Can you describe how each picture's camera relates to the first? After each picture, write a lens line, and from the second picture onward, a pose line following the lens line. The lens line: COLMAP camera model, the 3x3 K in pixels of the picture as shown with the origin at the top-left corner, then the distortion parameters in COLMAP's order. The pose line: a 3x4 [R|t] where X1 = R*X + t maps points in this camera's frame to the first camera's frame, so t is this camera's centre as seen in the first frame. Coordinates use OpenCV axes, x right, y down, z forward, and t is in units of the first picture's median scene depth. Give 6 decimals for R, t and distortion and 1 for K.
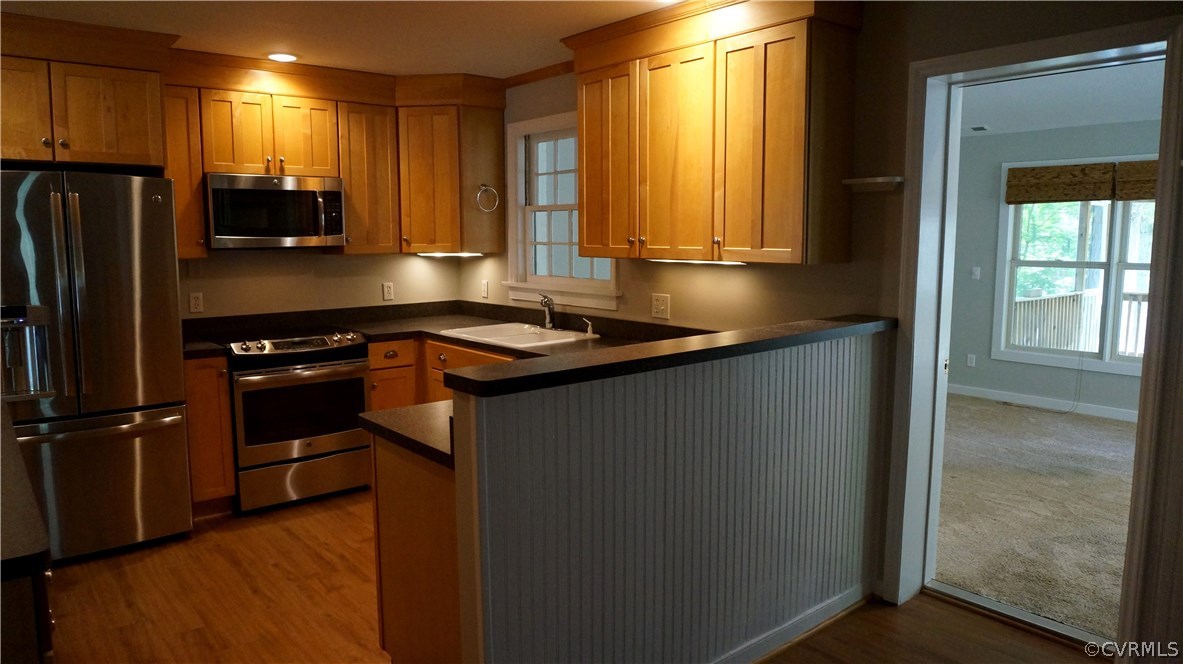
lens RADIAL K [[784.2, 0, 582.6], [0, 784.2, 333.9], [0, 0, 1]] dist [-0.060018, 0.018267]
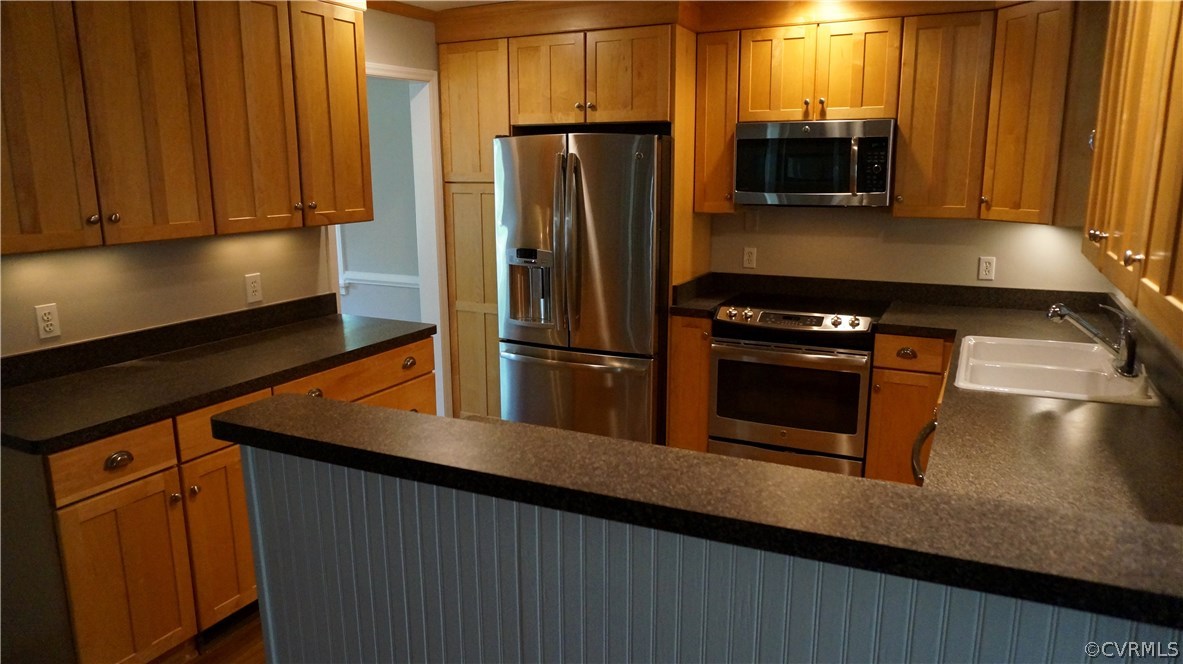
lens RADIAL K [[784.2, 0, 586.6], [0, 784.2, 335.0], [0, 0, 1]] dist [-0.060018, 0.018267]
pose [[0.396641, 0.192226, -0.897622, 0.315605], [-0.108239, 0.980802, 0.162211, -0.083101], [0.911570, 0.032818, 0.409832, 0.422106]]
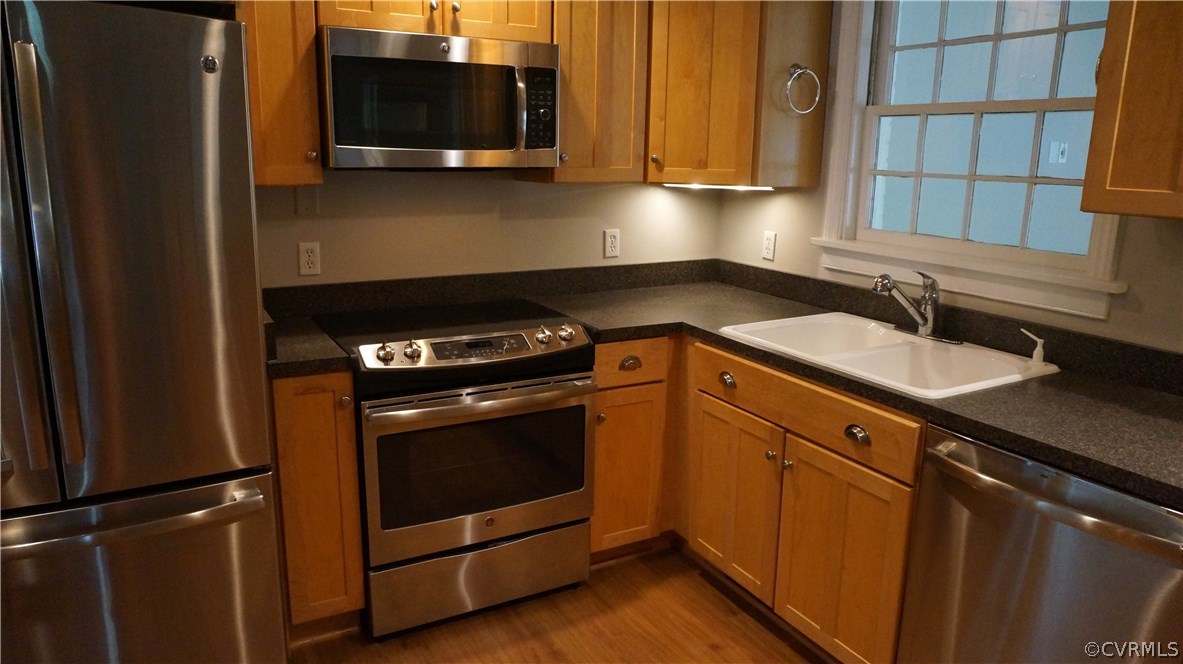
lens RADIAL K [[784.2, 0, 585.8], [0, 784.2, 336.7], [0, 0, 1]] dist [-0.060018, 0.018267]
pose [[0.983066, 0.061645, -0.172572, -0.186250], [-0.043671, 0.993398, 0.106080, -0.054378], [0.177972, -0.096747, 0.979268, 0.451191]]
